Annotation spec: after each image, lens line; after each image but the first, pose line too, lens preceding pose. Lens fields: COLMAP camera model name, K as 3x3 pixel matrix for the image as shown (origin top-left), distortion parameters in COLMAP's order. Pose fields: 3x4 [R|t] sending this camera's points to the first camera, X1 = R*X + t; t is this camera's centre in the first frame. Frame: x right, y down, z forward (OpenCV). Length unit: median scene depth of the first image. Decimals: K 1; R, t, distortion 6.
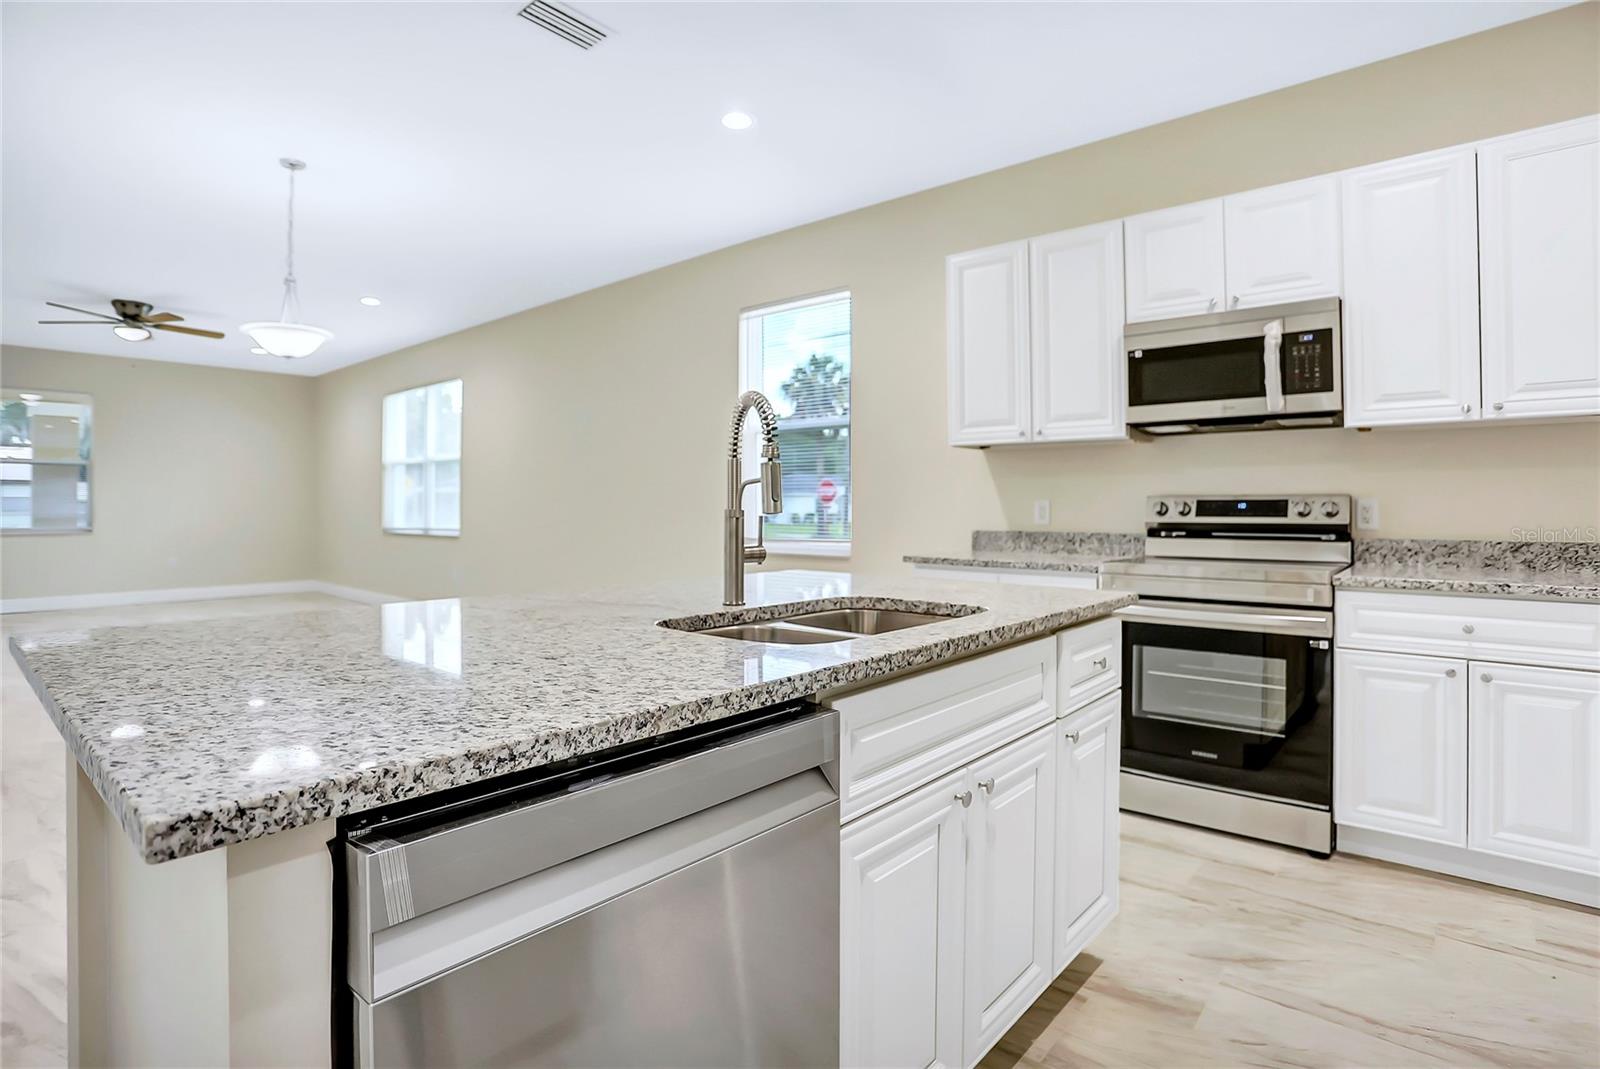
lens RADIAL K [[809.2, 0, 801.7], [0, 809.2, 498.5], [0, 0, 1]] dist [-0.000839, 0.000071]
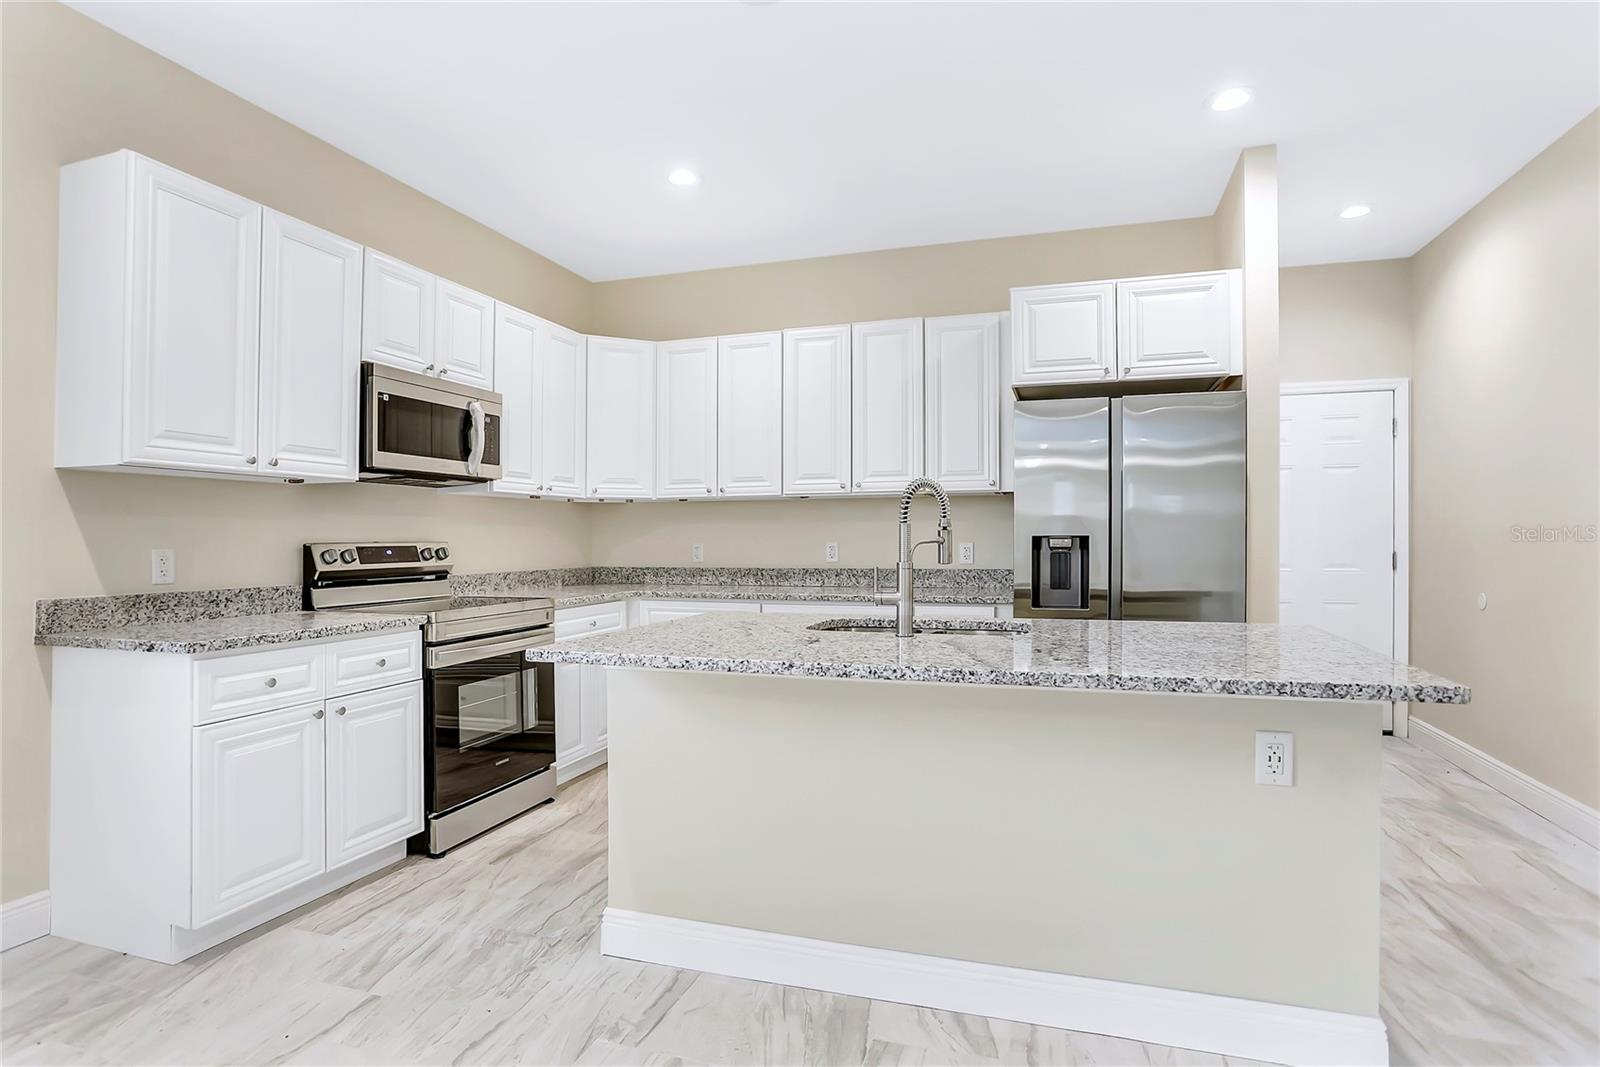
lens RADIAL K [[868.0, 0, 800.0], [0, 868.0, 533.5], [0, 0, 1]] dist [-0.001265, -0.000347]
pose [[-0.378177, 0.005165, 0.925719, -0.724791], [-0.007076, 0.999939, -0.008470, -0.009904], [-0.925706, -0.009754, -0.378117, 0.922215]]
